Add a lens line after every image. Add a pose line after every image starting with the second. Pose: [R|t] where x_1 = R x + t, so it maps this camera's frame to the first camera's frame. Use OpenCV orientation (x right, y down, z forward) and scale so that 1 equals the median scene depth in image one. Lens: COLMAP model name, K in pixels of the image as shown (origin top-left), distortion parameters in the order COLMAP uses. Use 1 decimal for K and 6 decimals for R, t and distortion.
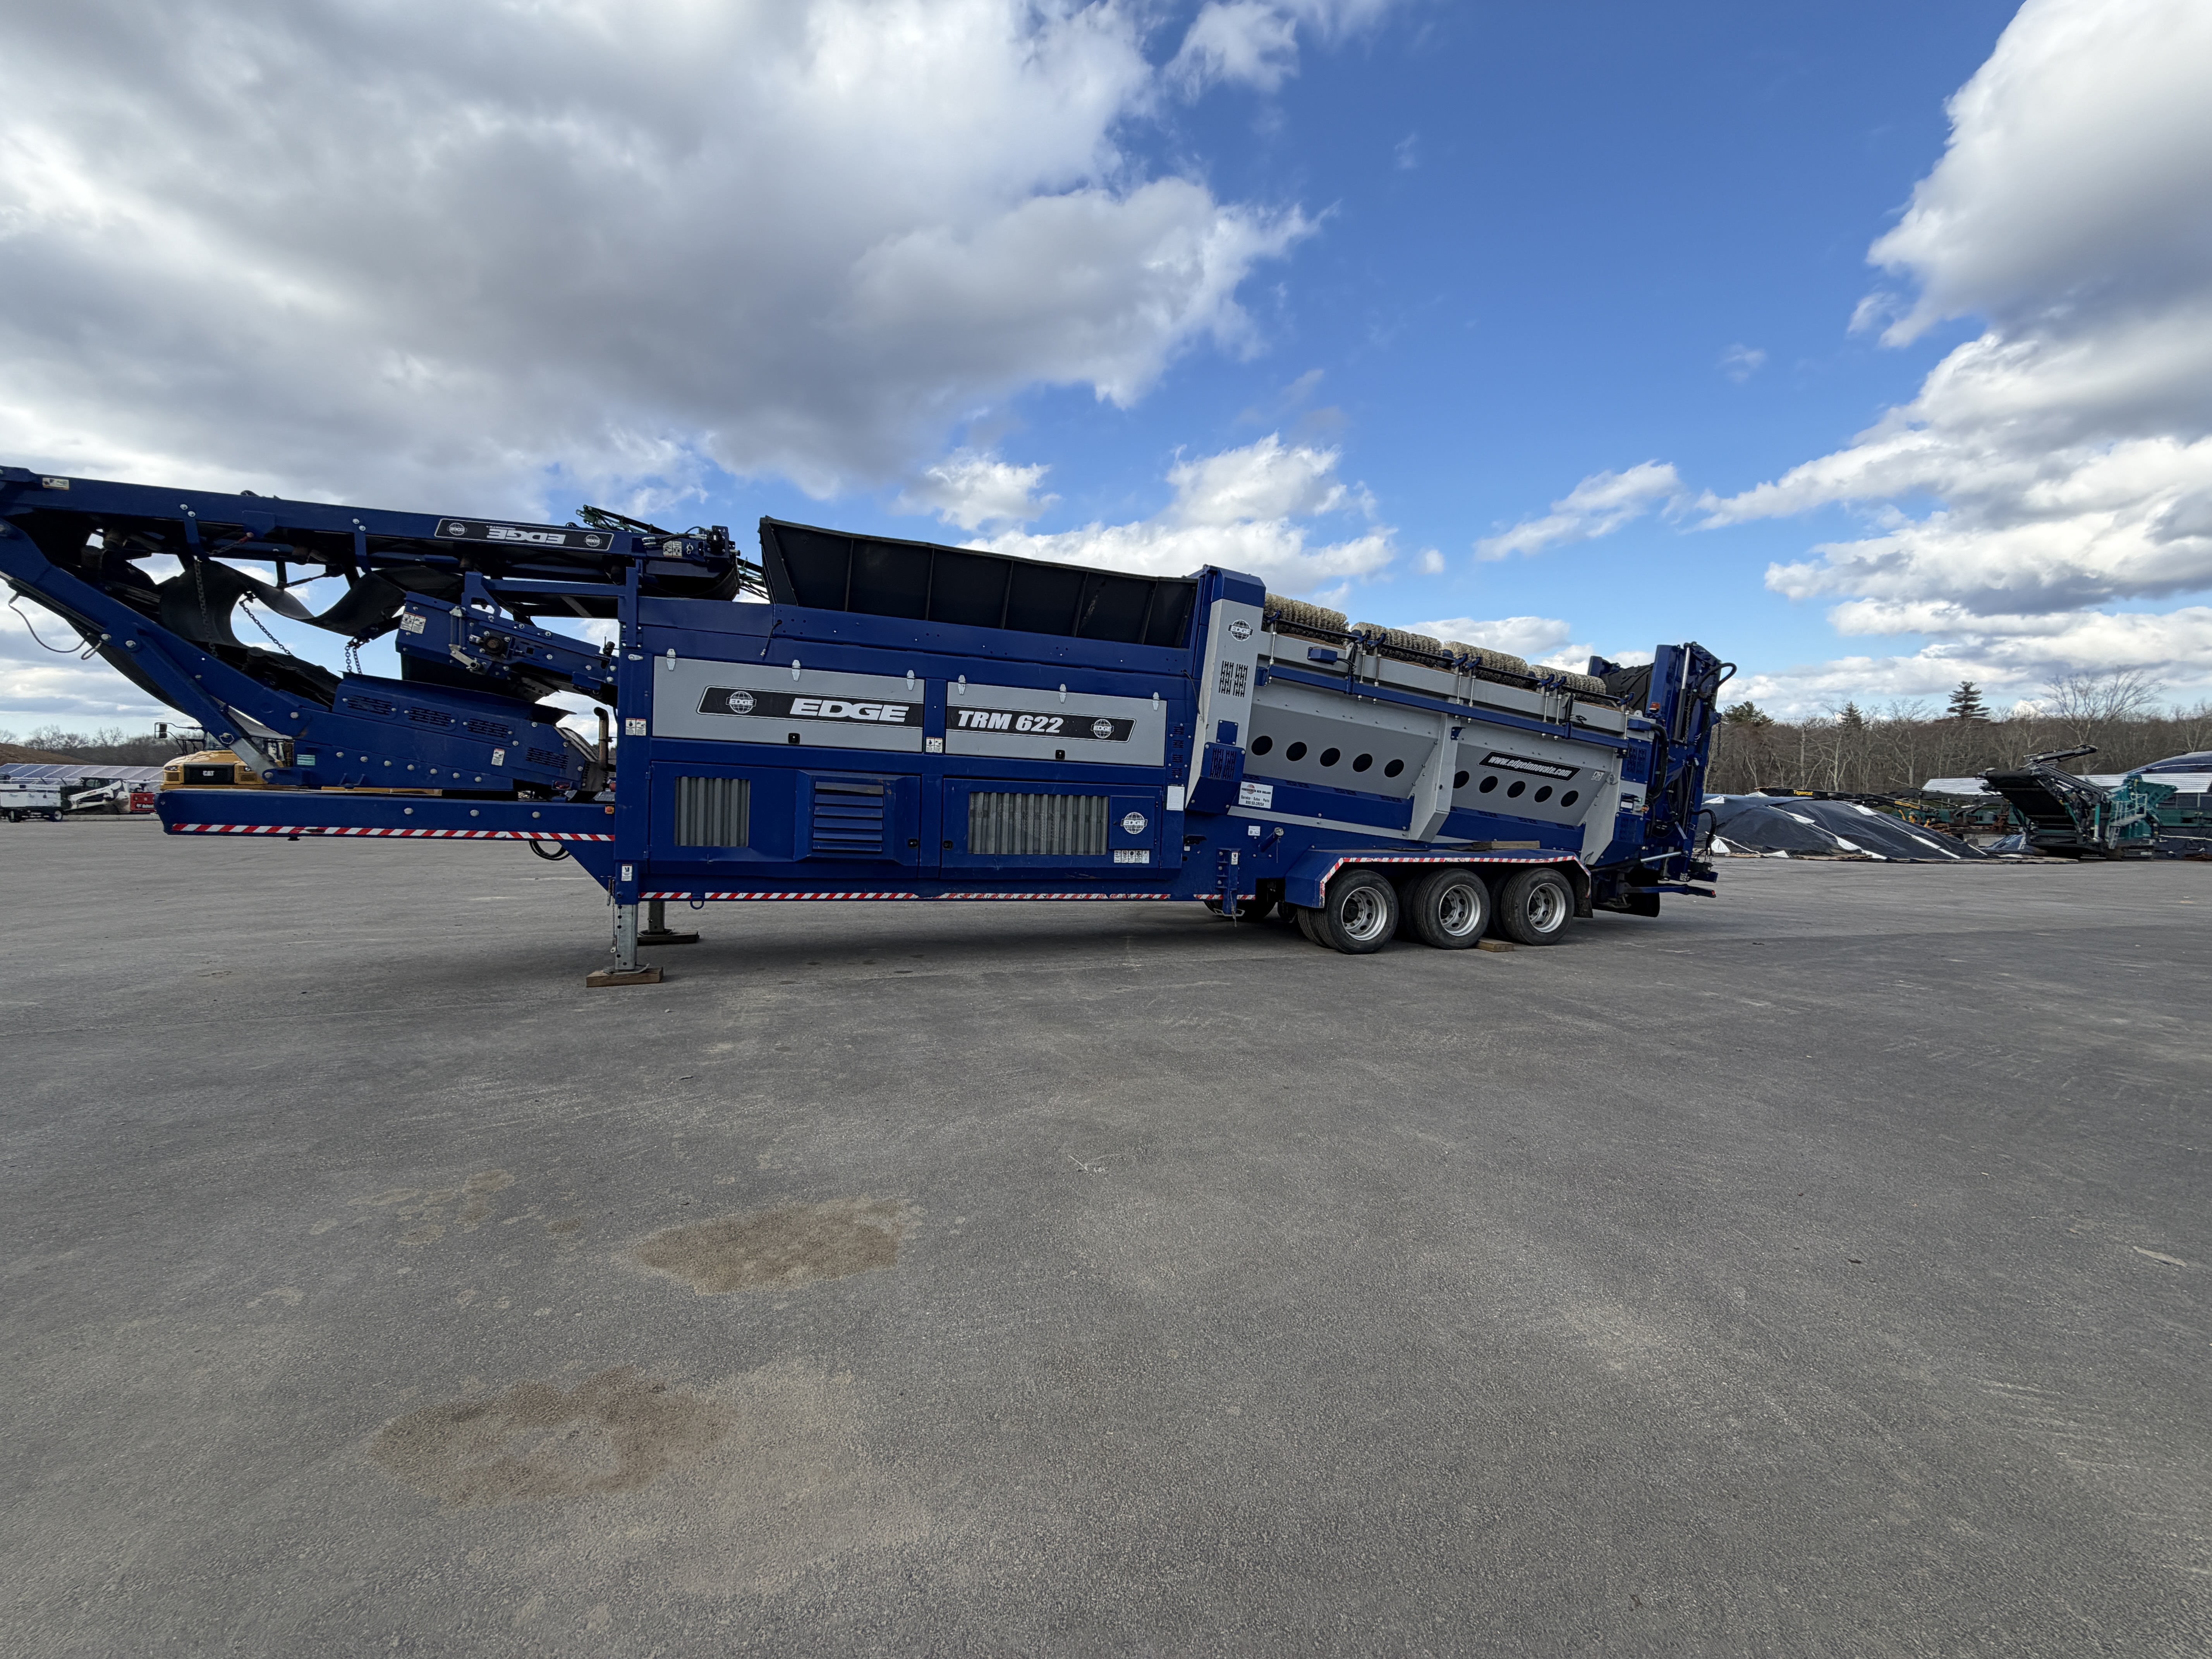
lens RADIAL K [[866.3, 0, 1092.0], [0, 866.3, 836.0], [0, 0, 1]] dist [-0.000374, -0.000051]
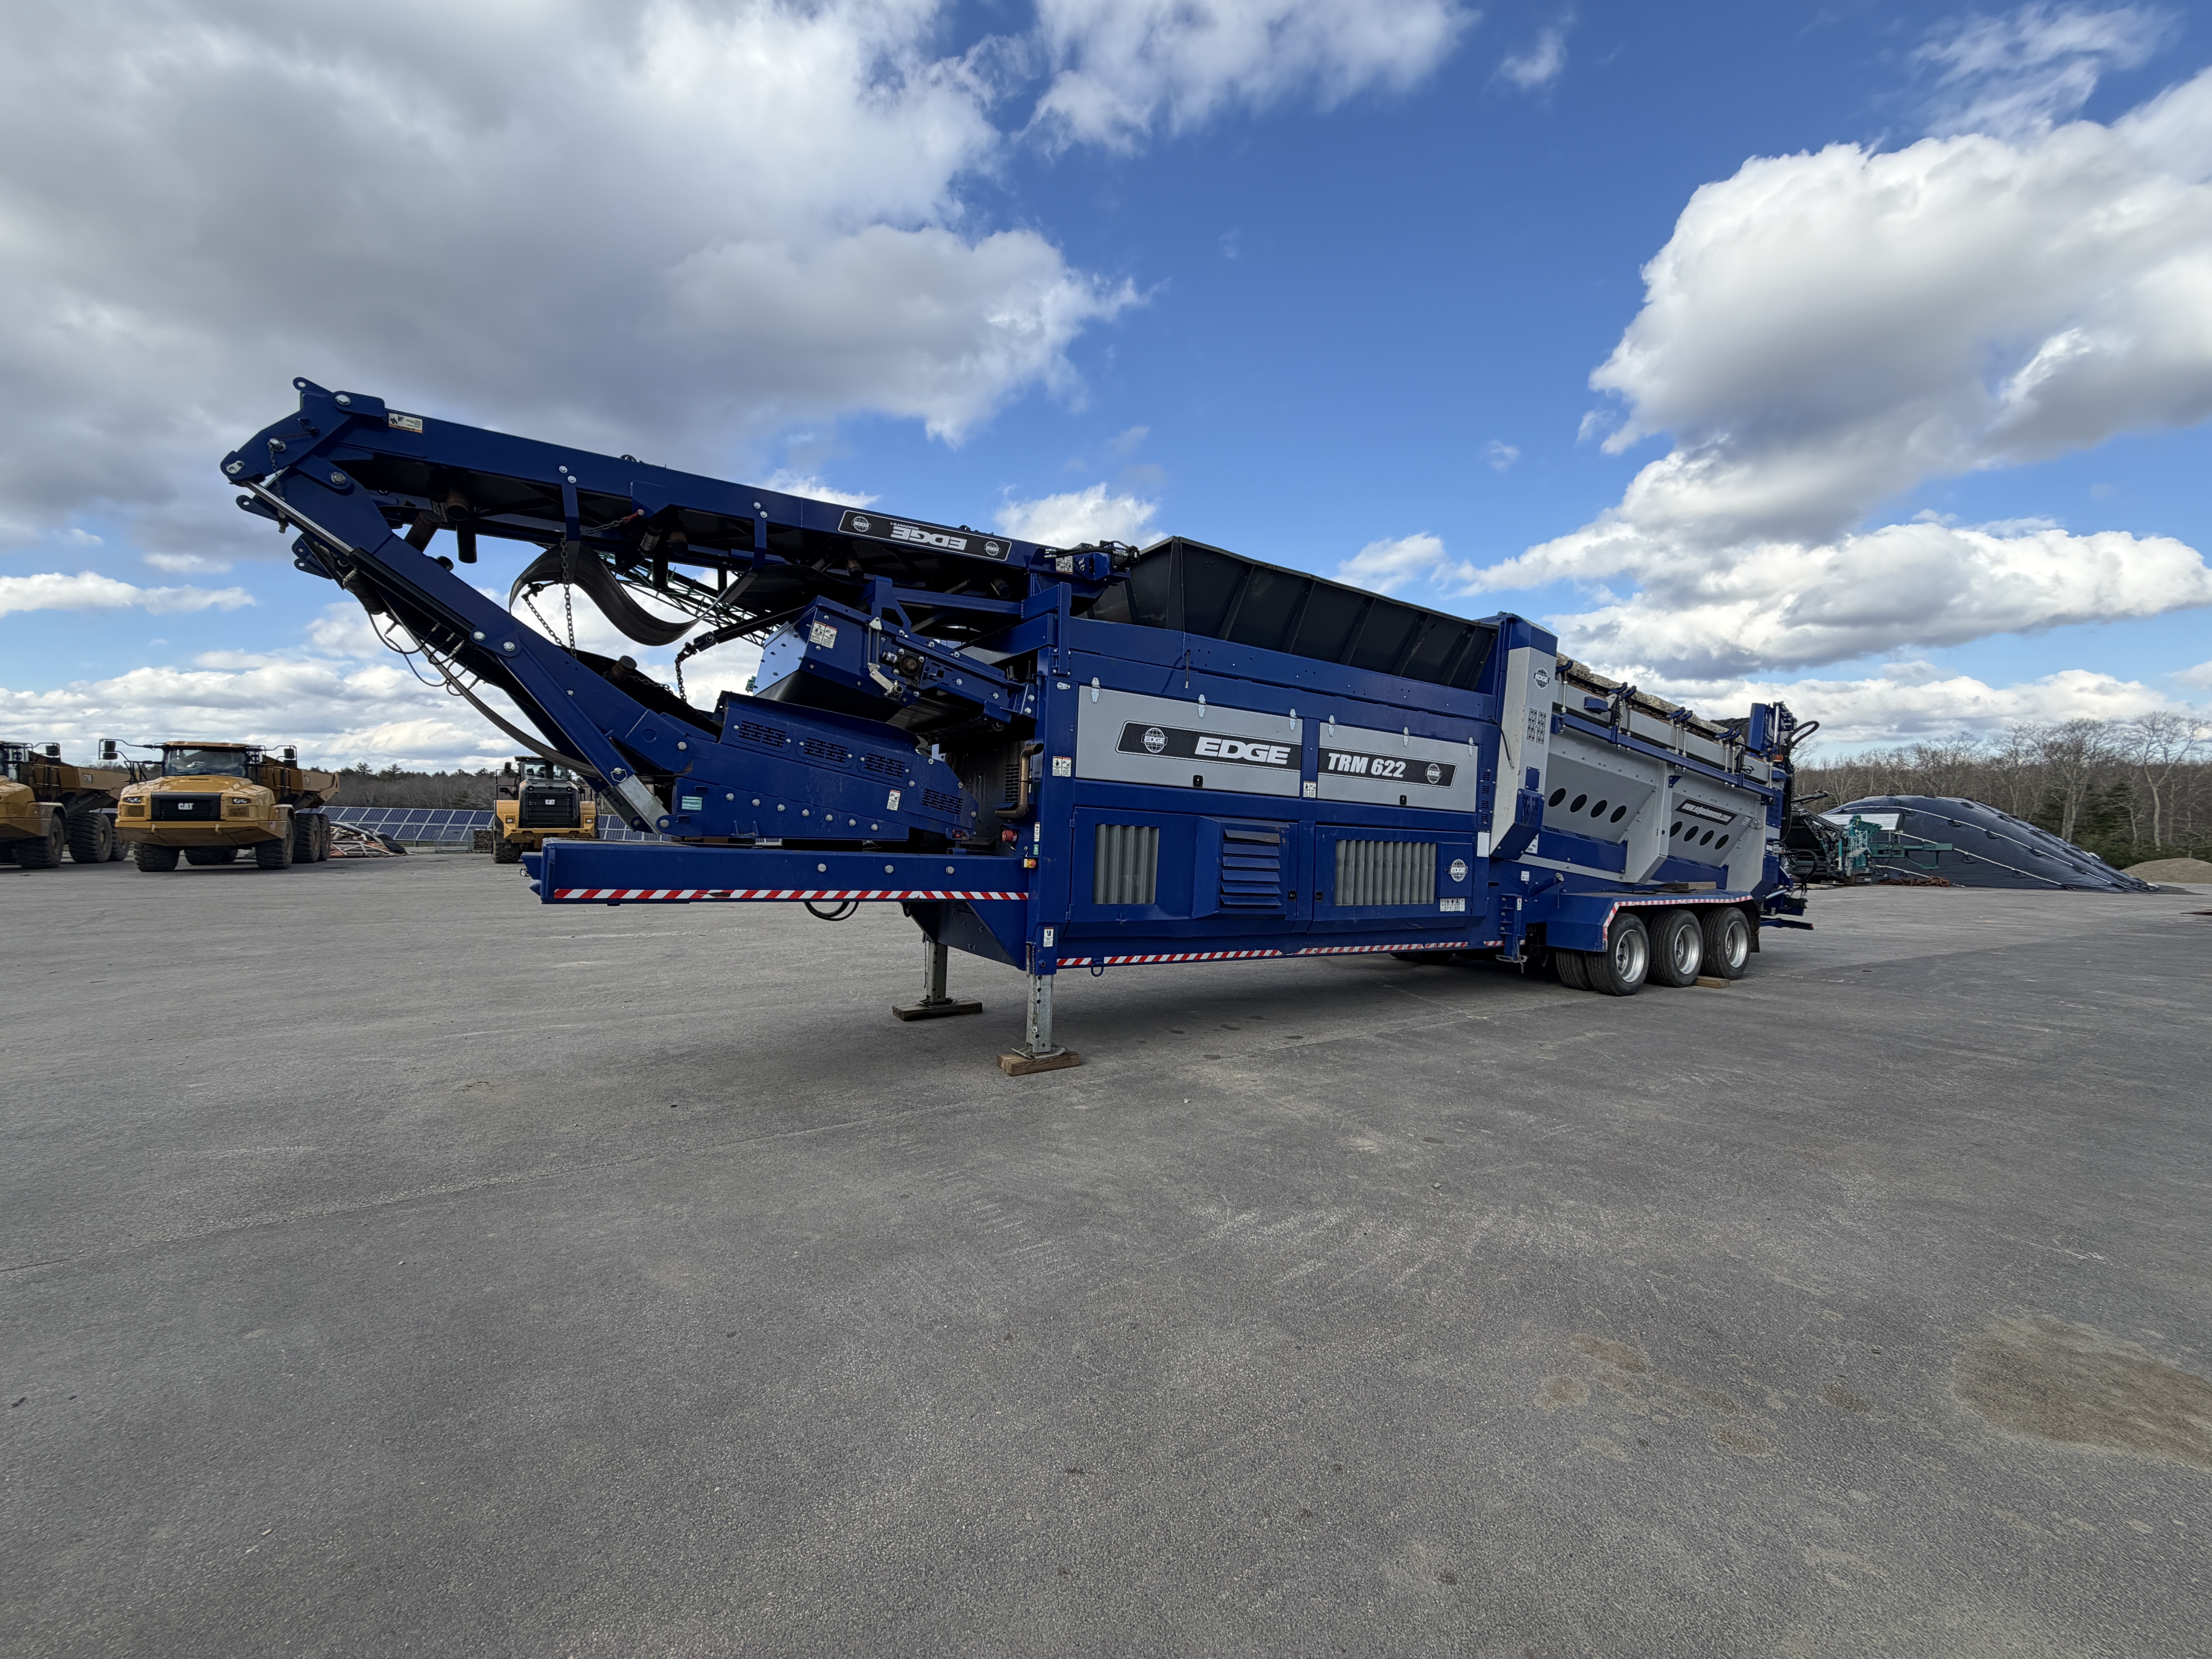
lens RADIAL K [[866.3, 0, 1092.0], [0, 866.3, 836.0], [0, 0, 1]] dist [-0.000374, -0.000051]
pose [[0.978142, -0.000519, 0.207938, -0.552297], [0.008694, 0.999224, -0.038406, -0.019543], [-0.207756, 0.039374, 0.977388, 0.129007]]
